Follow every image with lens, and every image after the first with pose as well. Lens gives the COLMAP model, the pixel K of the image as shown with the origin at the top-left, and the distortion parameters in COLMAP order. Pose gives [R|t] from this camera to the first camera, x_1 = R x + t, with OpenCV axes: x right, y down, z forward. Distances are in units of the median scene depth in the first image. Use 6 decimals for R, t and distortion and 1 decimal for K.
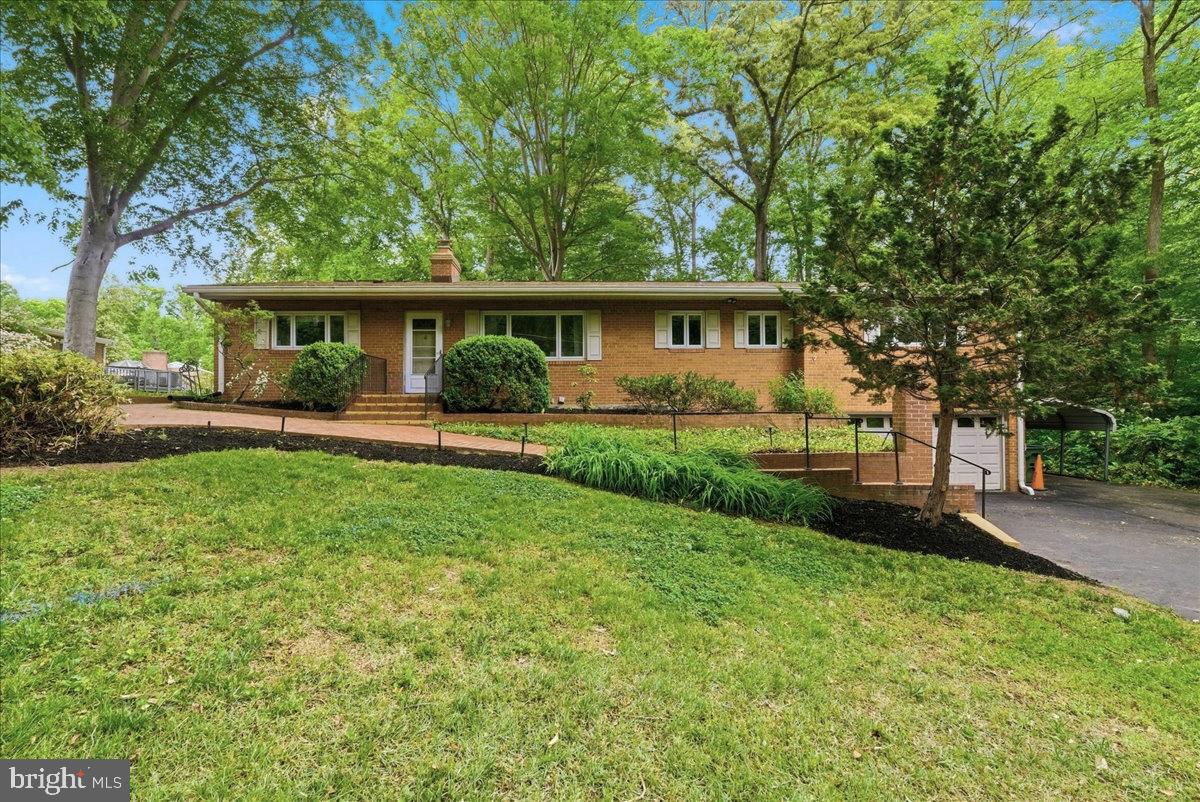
lens RADIAL K [[532.7, 0, 606.8], [0, 532.7, 404.3], [0, 0, 1]] dist [-0.020955, 0.000896]
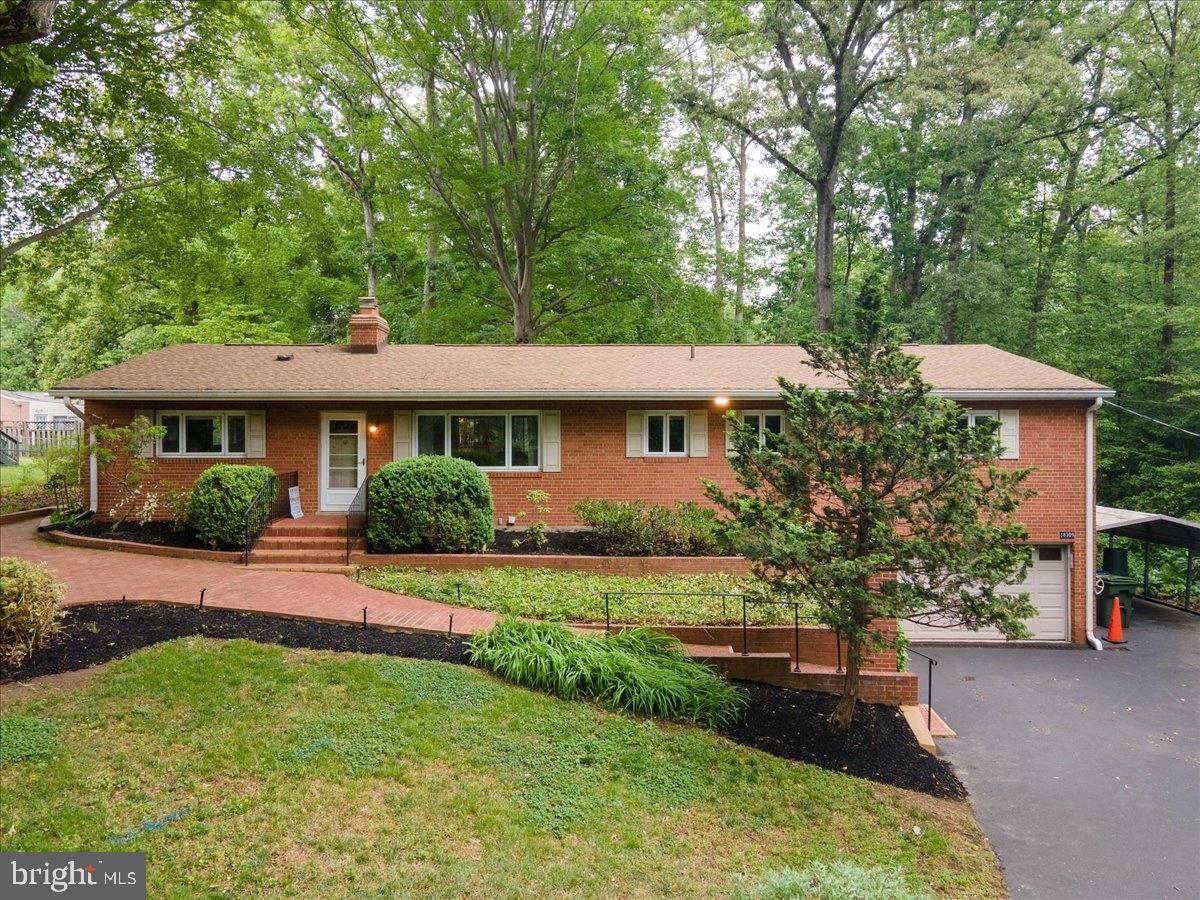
lens RADIAL K [[822.6, 0, 594.9], [0, 822.6, 446.7], [0, 0, 1]] dist [0.023720, 0.001175]
pose [[0.999681, 0.007932, -0.023968, 0.156816], [-0.007521, 0.999824, 0.017183, -0.310221], [0.024100, -0.016998, 0.999565, -0.554848]]
